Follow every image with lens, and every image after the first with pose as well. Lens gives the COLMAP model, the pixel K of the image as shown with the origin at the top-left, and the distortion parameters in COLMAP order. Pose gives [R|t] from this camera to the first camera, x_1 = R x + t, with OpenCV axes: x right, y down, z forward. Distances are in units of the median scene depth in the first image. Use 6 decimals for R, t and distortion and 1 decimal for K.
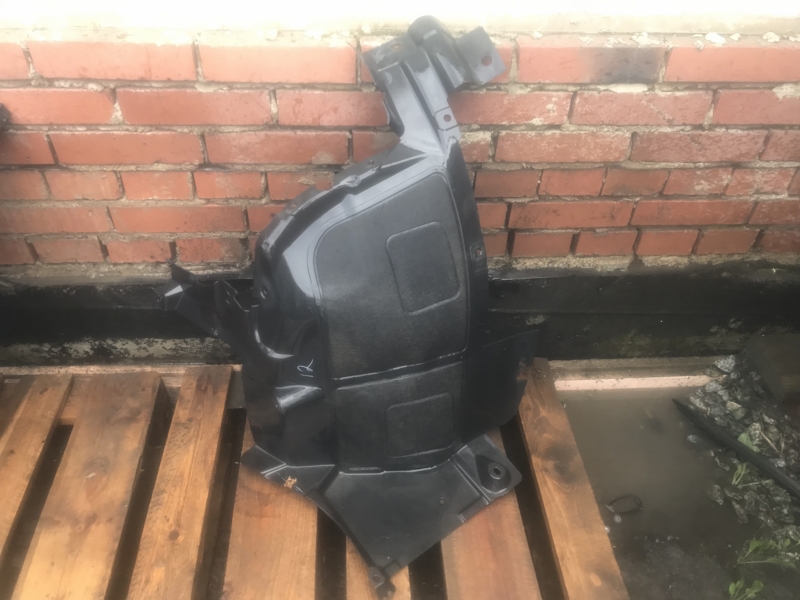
lens RADIAL K [[660.3, 0, 398.6], [0, 660.3, 292.3], [0, 0, 1]] dist [0.005867, 0.003499]
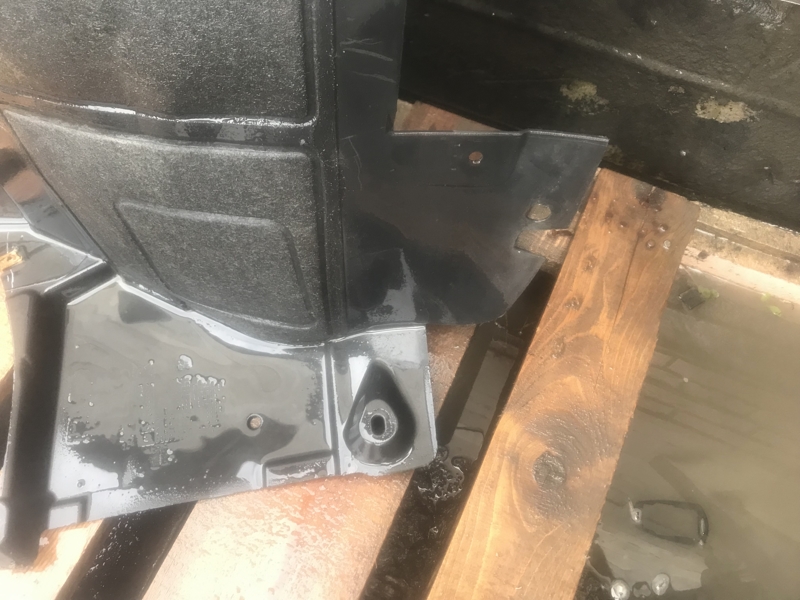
lens RADIAL K [[660.3, 0, 398.6], [0, 660.3, 292.3], [0, 0, 1]] dist [0.005867, 0.003499]
pose [[0.874276, 0.405678, -0.266584, 0.239783], [-0.254033, 0.850326, 0.460883, -0.001279], [0.413653, -0.335217, 0.846475, 0.677323]]
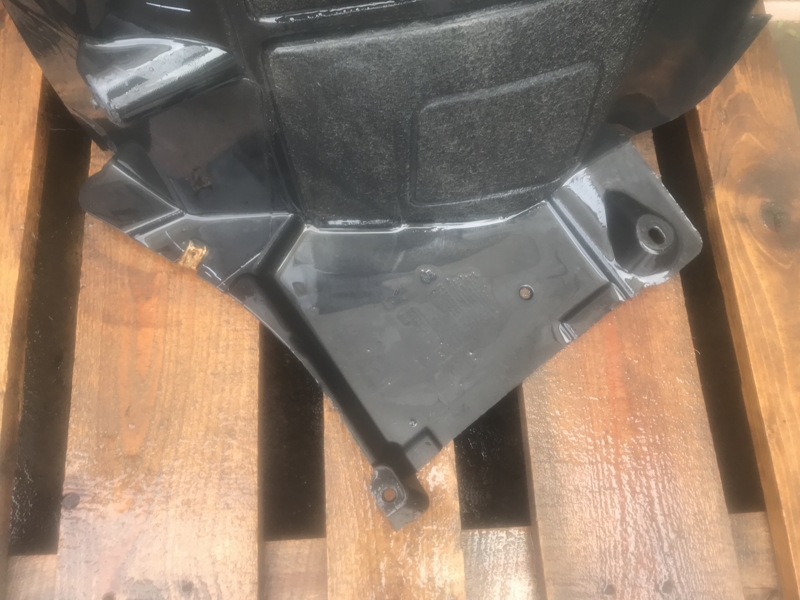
lens RADIAL K [[660.3, 0, 398.6], [0, 660.3, 292.3], [0, 0, 1]] dist [0.005867, 0.003499]
pose [[0.999824, 0.016195, 0.009434, -0.028935], [-0.018705, 0.830318, 0.556975, 0.056542], [0.001187, -0.557054, 0.830476, 0.609418]]
